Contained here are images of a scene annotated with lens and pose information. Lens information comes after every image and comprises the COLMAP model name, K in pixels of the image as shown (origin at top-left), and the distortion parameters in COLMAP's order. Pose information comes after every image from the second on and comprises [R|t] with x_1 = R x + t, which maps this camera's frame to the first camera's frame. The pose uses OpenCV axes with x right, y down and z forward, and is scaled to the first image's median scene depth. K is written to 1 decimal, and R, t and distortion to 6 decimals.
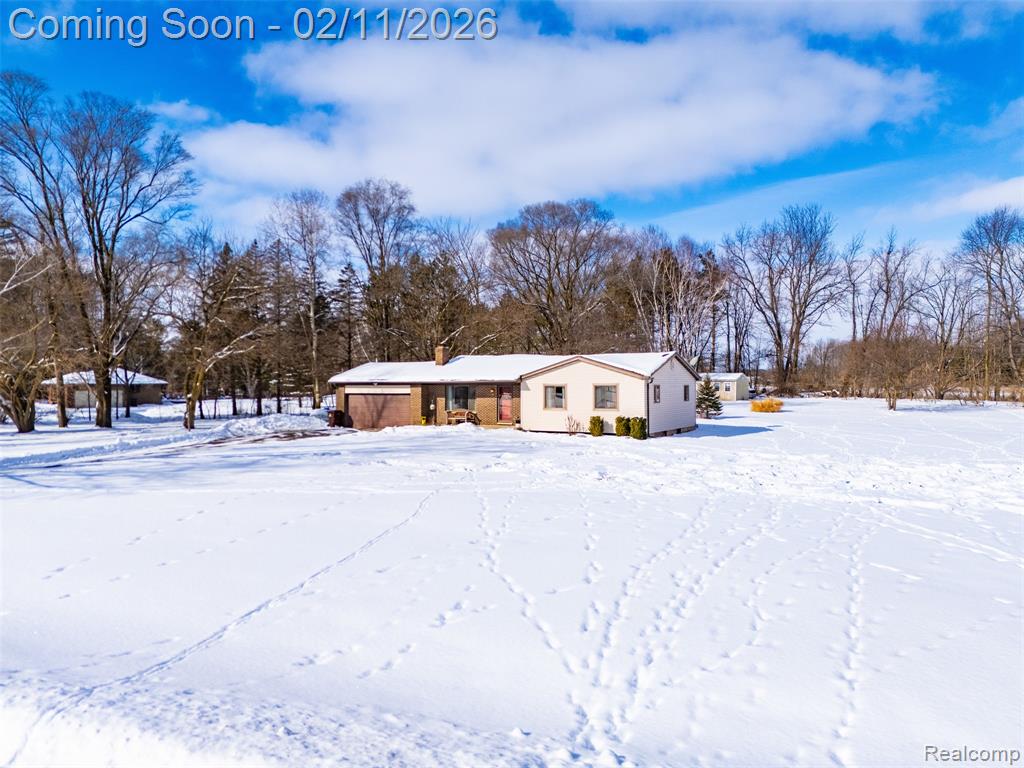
lens RADIAL K [[752.0, 0, 515.4], [0, 752.0, 382.0], [0, 0, 1]] dist [0.083930, -0.086255]
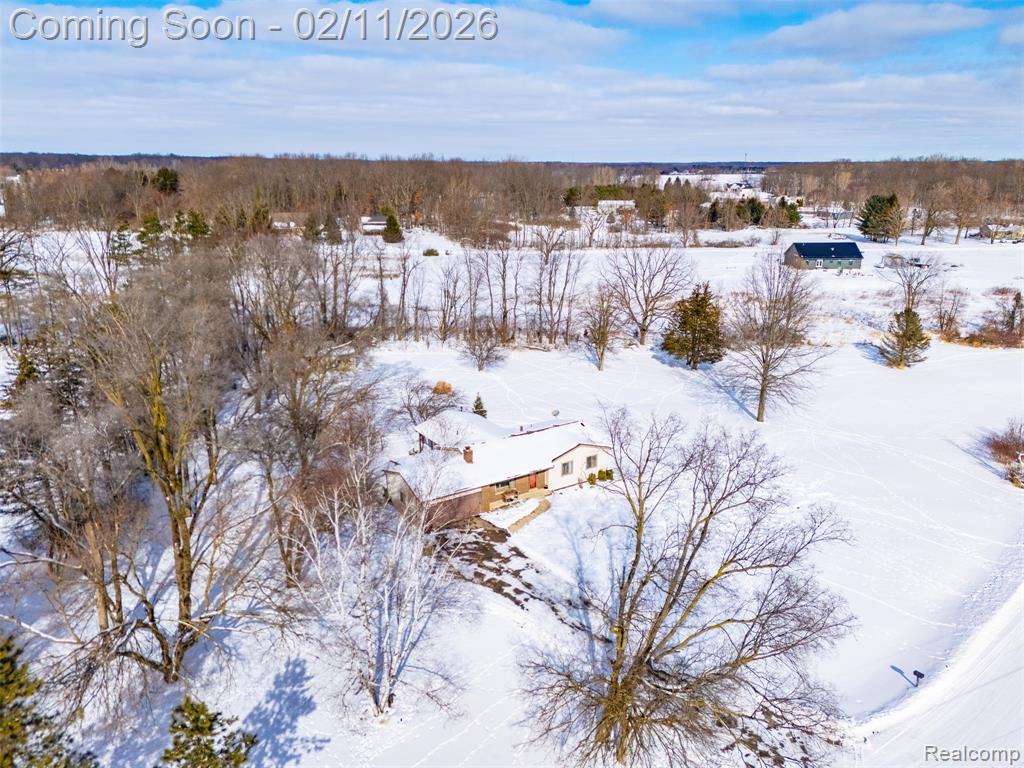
lens RADIAL K [[742.0, 0, 512.0], [0, 742.0, 384.0], [0, 0, 1]] dist [0.083788, -0.112407]
pose [[0.454605, -0.245870, 0.856085, -1.295598], [-0.004380, 0.960516, 0.278189, -0.585921], [-0.890682, -0.130216, 0.435578, 0.351725]]
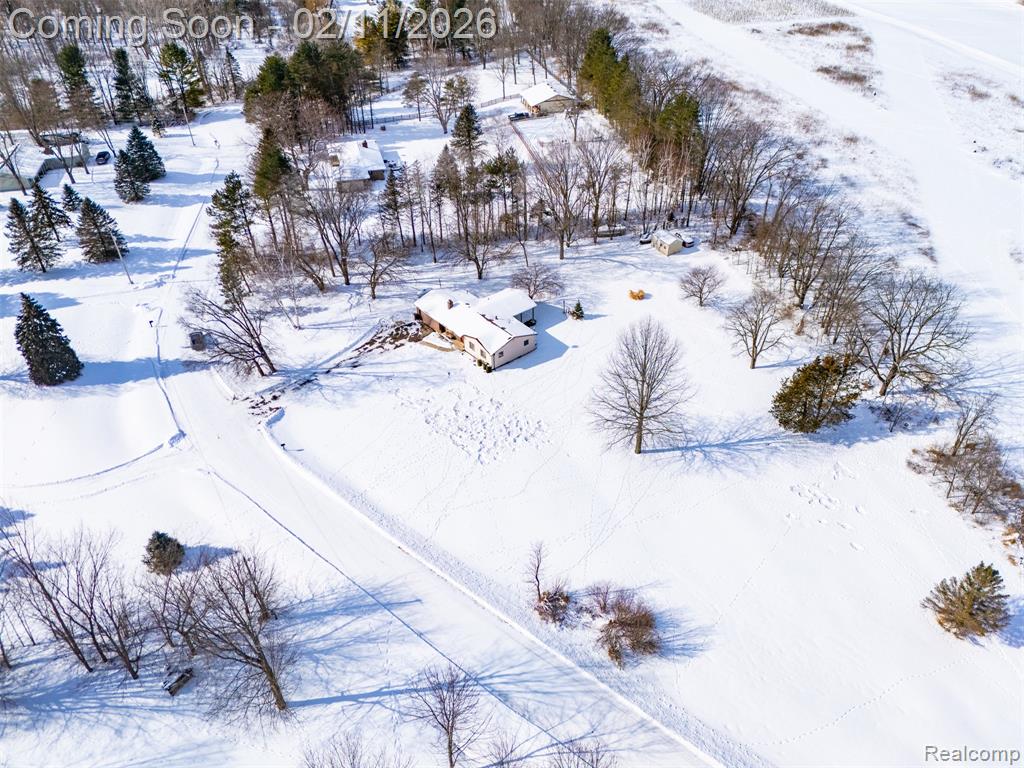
lens RADIAL K [[742.0, 0, 512.0], [0, 742.0, 384.0], [0, 0, 1]] dist [0.083788, -0.112407]
pose [[0.934074, 0.211024, -0.288054, 0.966117], [0.004067, 0.800353, 0.599516, -1.451187], [0.357057, -0.561163, 0.746730, -1.085074]]
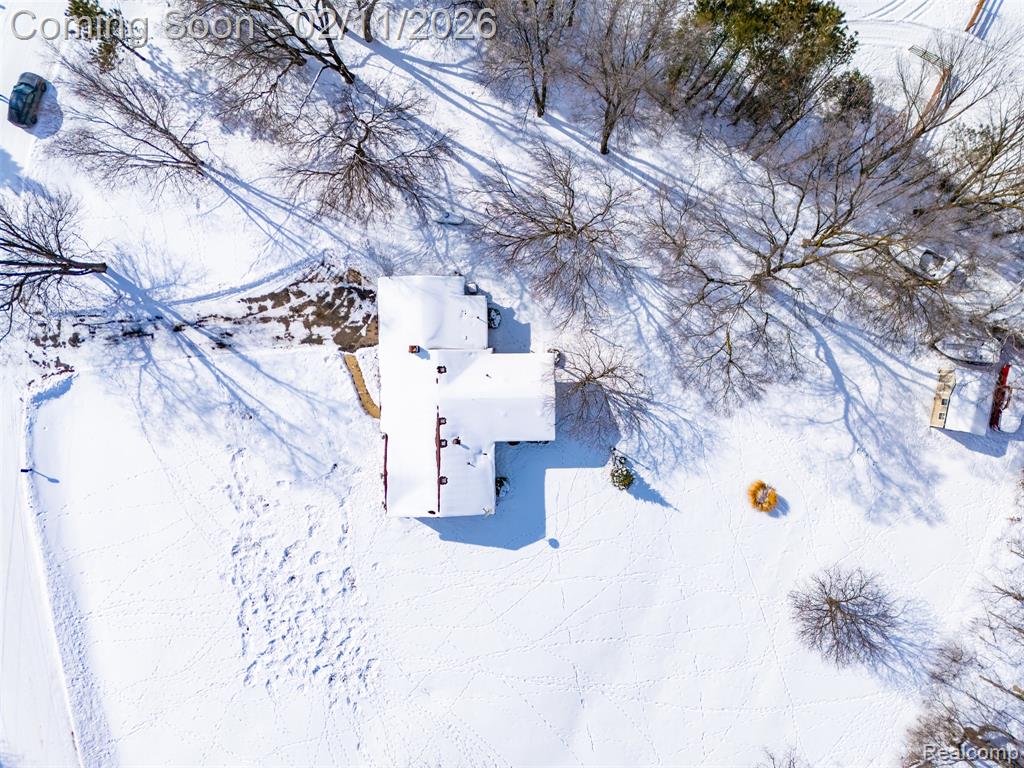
lens RADIAL K [[742.0, 0, 512.0], [0, 742.0, 384.0], [0, 0, 1]] dist [0.083788, -0.112407]
pose [[0.511499, 0.859253, 0.007318, 0.039312], [-0.010433, -0.002306, 0.999943, -1.461605], [0.859220, -0.511546, 0.007785, 1.170961]]
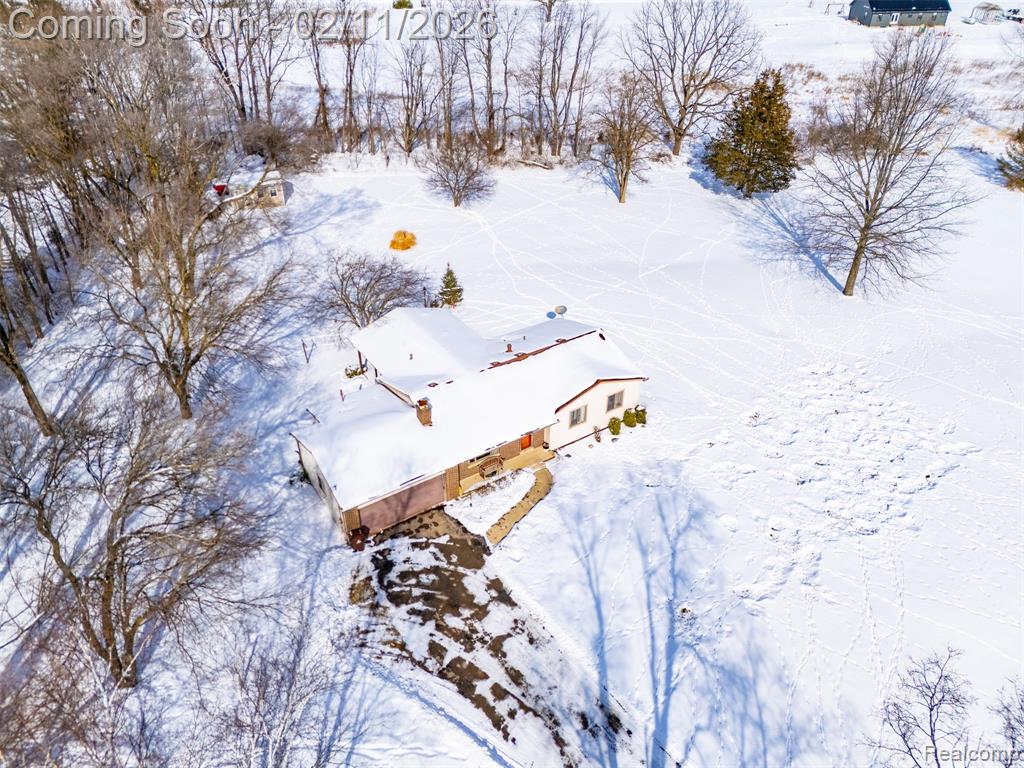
lens RADIAL K [[752.0, 0, 515.4], [0, 752.0, 382.0], [0, 0, 1]] dist [0.083930, -0.086255]
pose [[0.447841, -0.491668, 0.746793, -0.742115], [-0.001895, 0.834710, 0.550687, -0.593562], [-0.894111, -0.248036, 0.372886, 0.607254]]
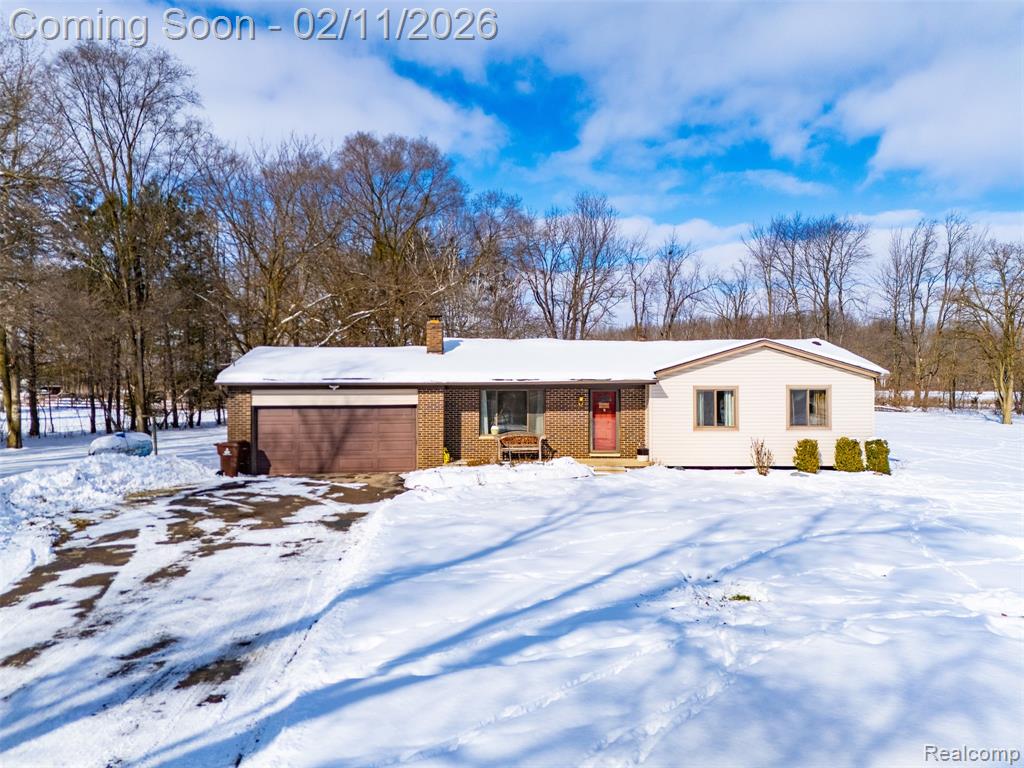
lens RADIAL K [[752.0, 0, 515.4], [0, 752.0, 382.0], [0, 0, 1]] dist [0.083930, -0.086255]
pose [[0.859135, 0.002808, 0.511741, -0.352880], [-0.000163, 0.999986, -0.005213, 0.001889], [-0.511749, 0.004395, 0.859124, 0.512718]]
